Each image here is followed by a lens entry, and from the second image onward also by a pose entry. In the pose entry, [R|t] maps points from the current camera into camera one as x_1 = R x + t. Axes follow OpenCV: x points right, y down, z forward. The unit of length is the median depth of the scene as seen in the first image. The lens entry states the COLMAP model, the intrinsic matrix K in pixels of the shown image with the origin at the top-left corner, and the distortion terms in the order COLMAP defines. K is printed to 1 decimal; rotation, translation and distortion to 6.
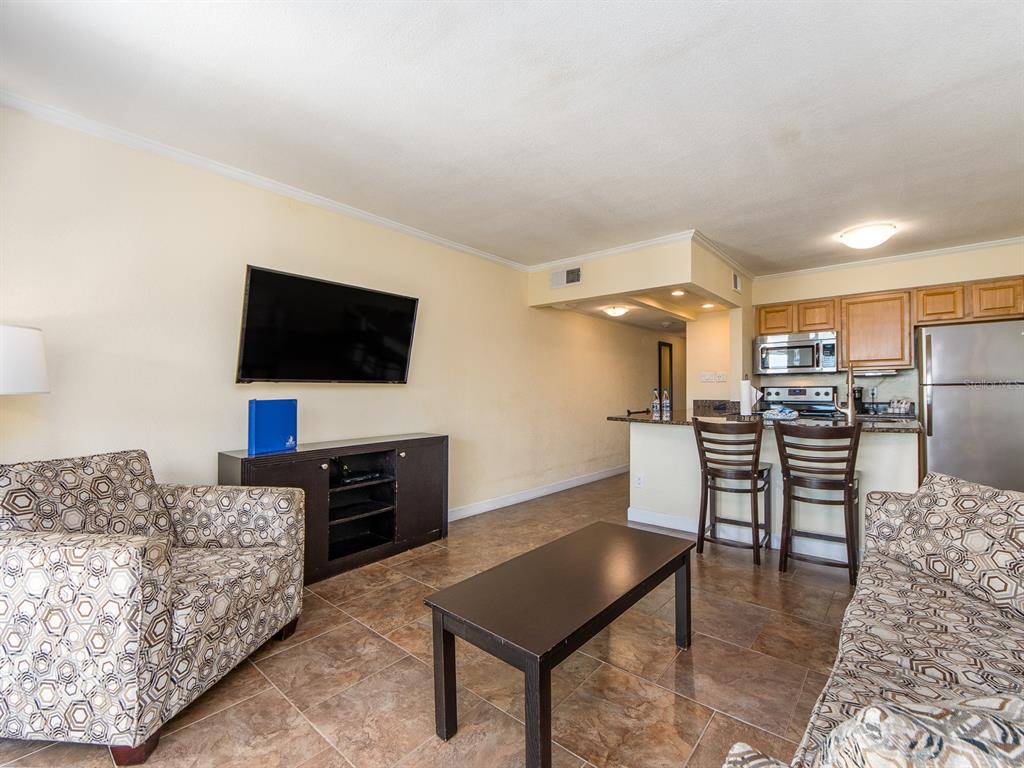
lens RADIAL K [[453.9, 0, 512.0], [0, 453.9, 384.0], [0, 0, 1]] dist [0.000430, 0.000038]
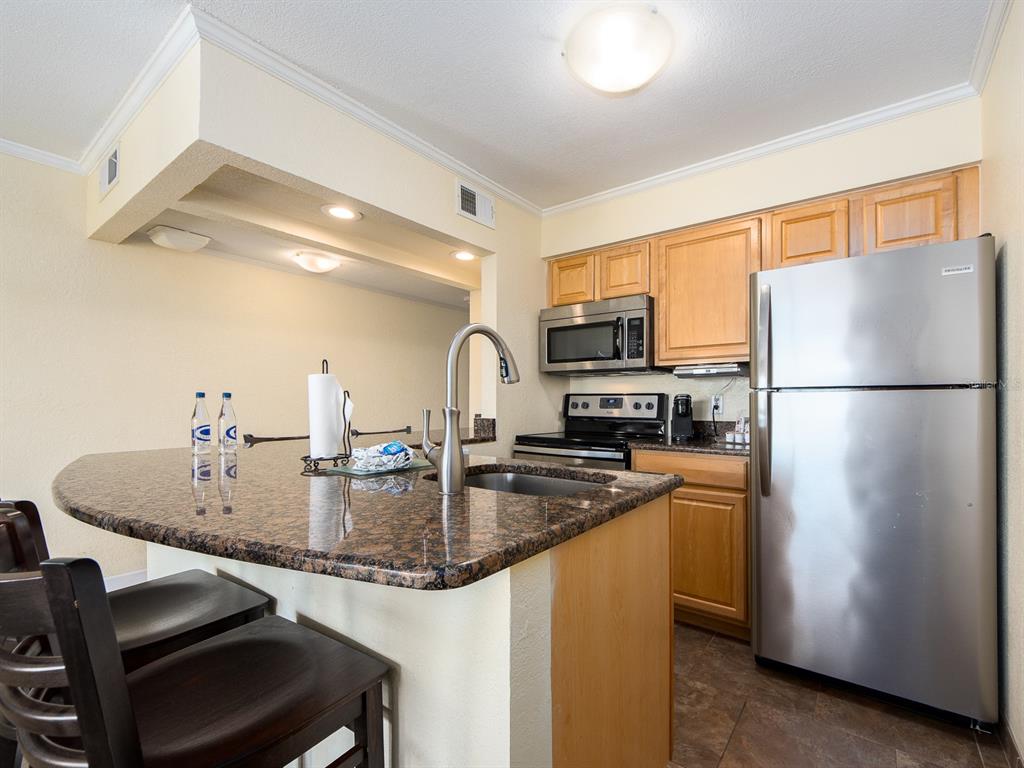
lens RADIAL K [[467.2, 0, 512.0], [0, 467.2, 384.0], [0, 0, 1]] dist [0.001960, -0.000098]
pose [[0.998853, 0.006462, 0.047436, 0.510951], [-0.005663, 0.999840, -0.016962, 0.004453], [-0.047538, 0.016674, 0.998730, 0.424664]]
